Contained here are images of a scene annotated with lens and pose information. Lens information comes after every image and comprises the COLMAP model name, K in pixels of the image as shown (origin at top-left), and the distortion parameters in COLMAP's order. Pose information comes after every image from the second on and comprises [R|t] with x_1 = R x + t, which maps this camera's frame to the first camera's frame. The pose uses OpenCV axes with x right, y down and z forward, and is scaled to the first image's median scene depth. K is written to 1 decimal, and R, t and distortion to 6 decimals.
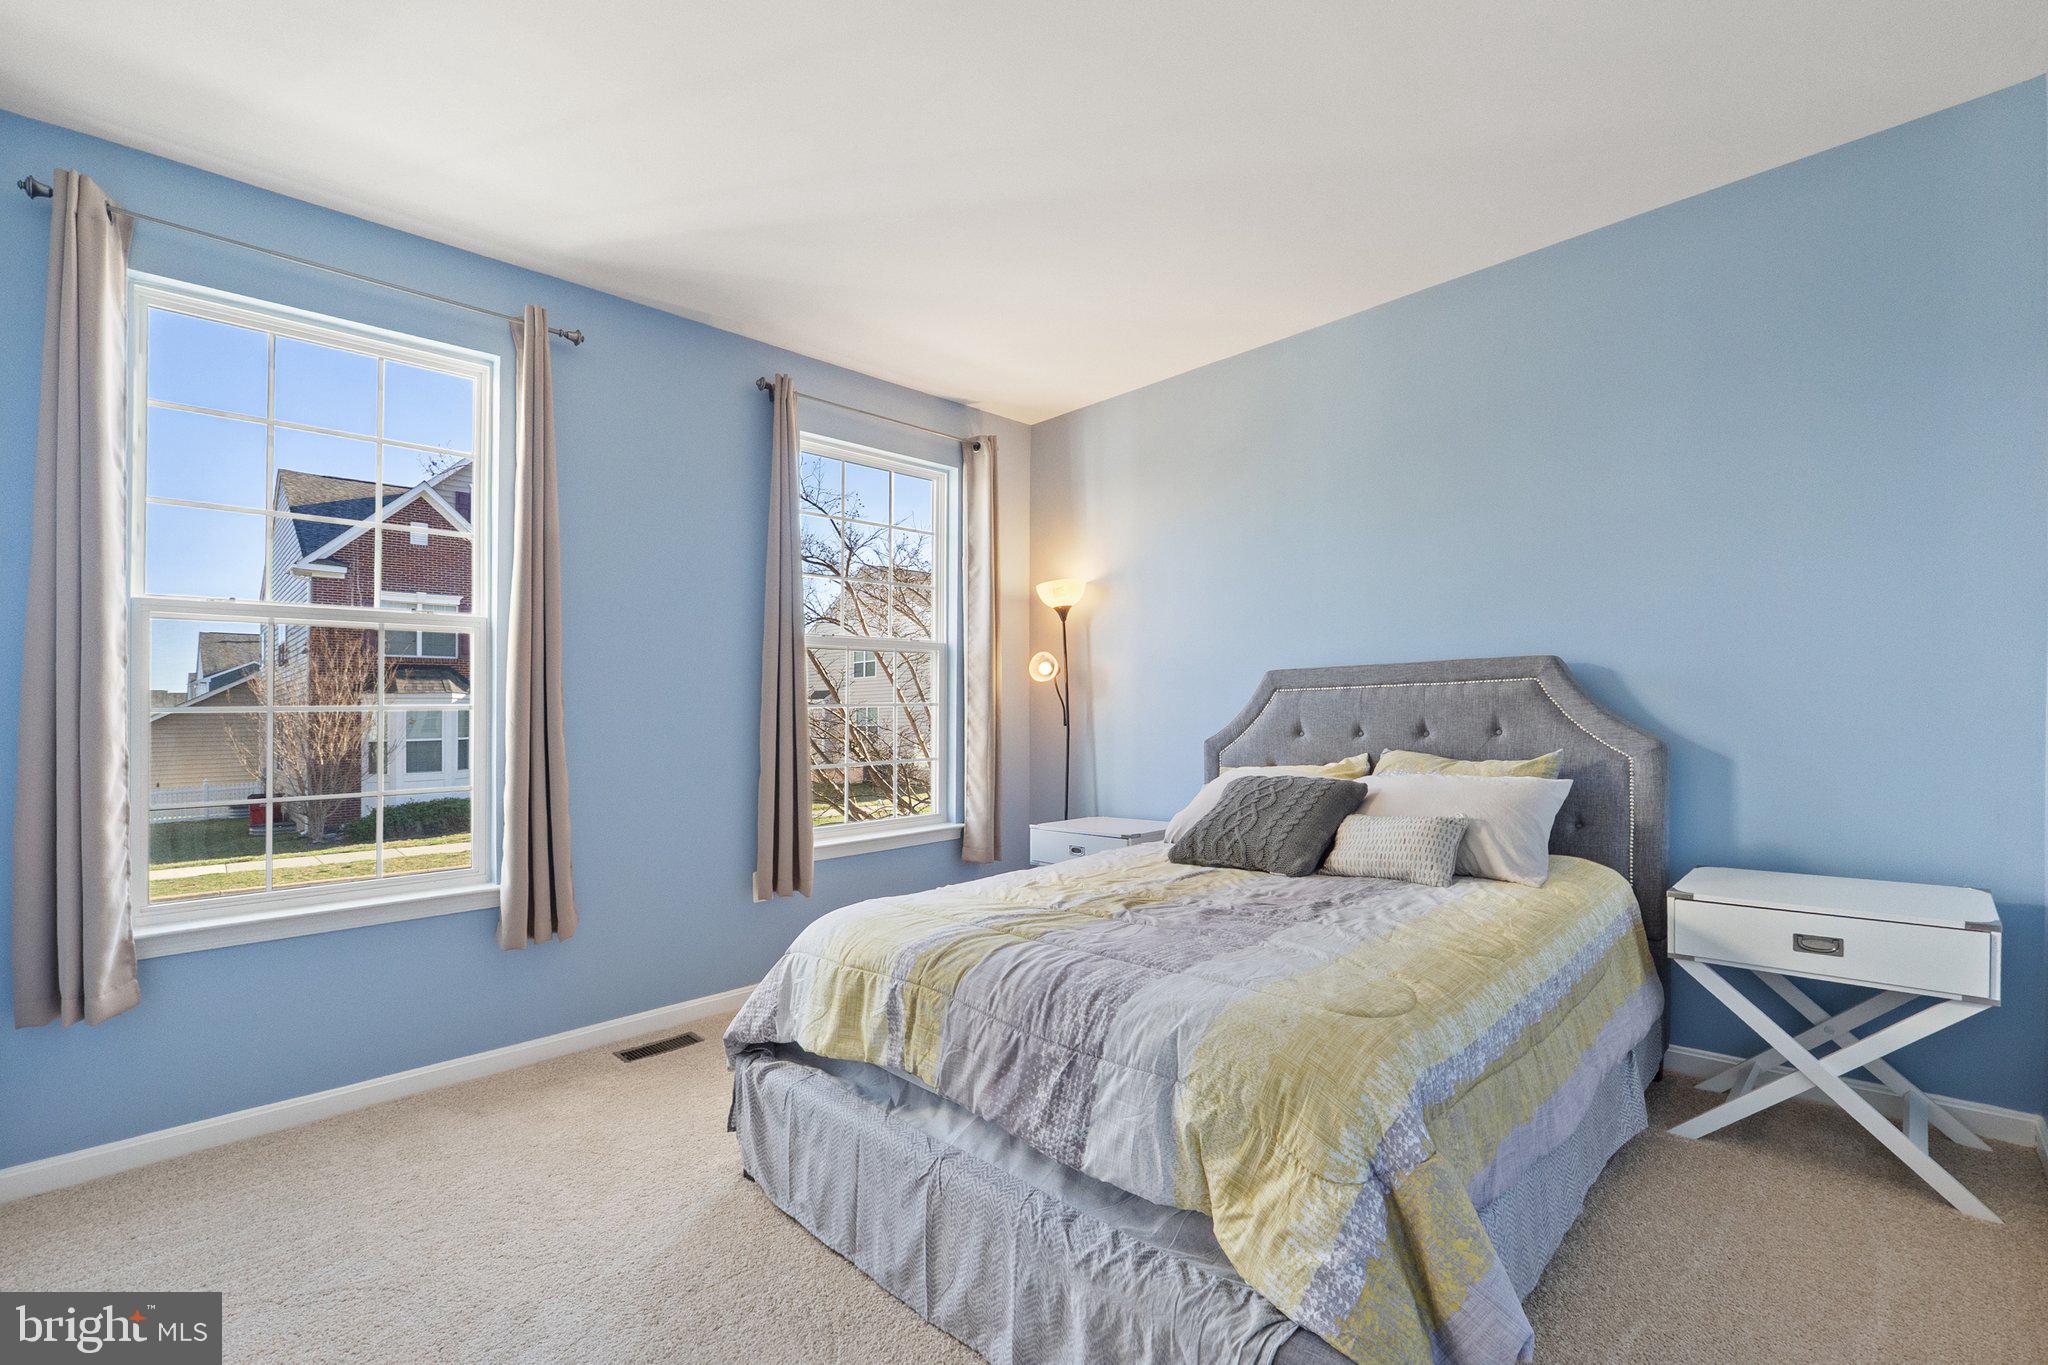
lens RADIAL K [[868.2, 0, 1047.9], [0, 868.2, 708.4], [0, 0, 1]] dist [-0.004179, -0.000279]
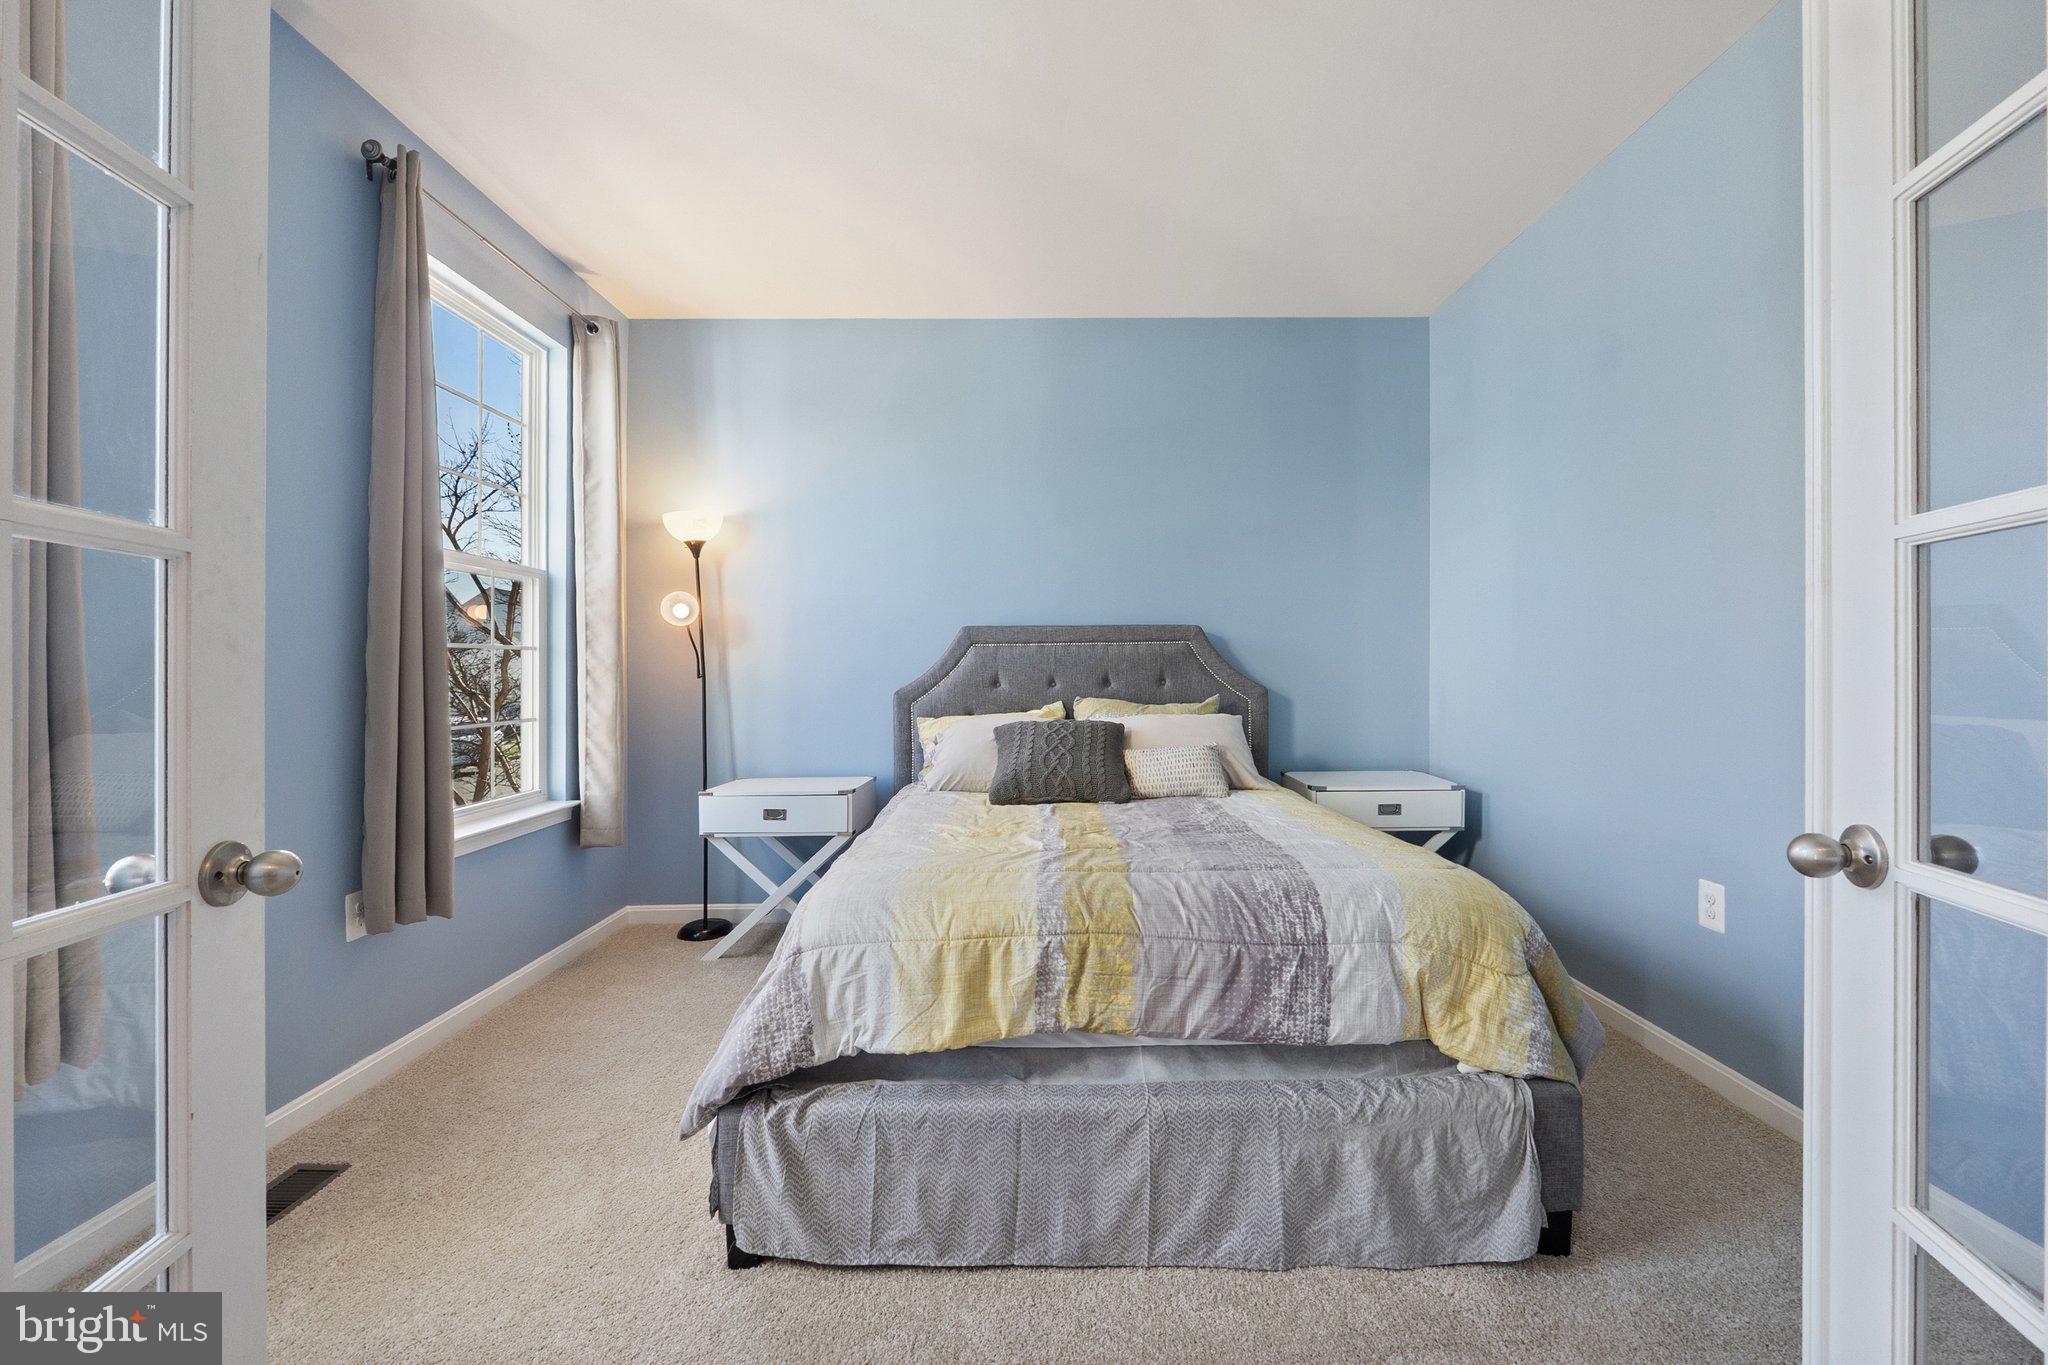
lens RADIAL K [[861.4, 0, 1027.6], [0, 861.4, 674.4], [0, 0, 1]] dist [-0.007500, -0.000312]
pose [[0.711435, 0.013091, 0.702630, -0.780566], [-0.012693, 0.999903, -0.005778, 0.037924], [-0.702637, -0.004808, 0.711532, 0.341995]]
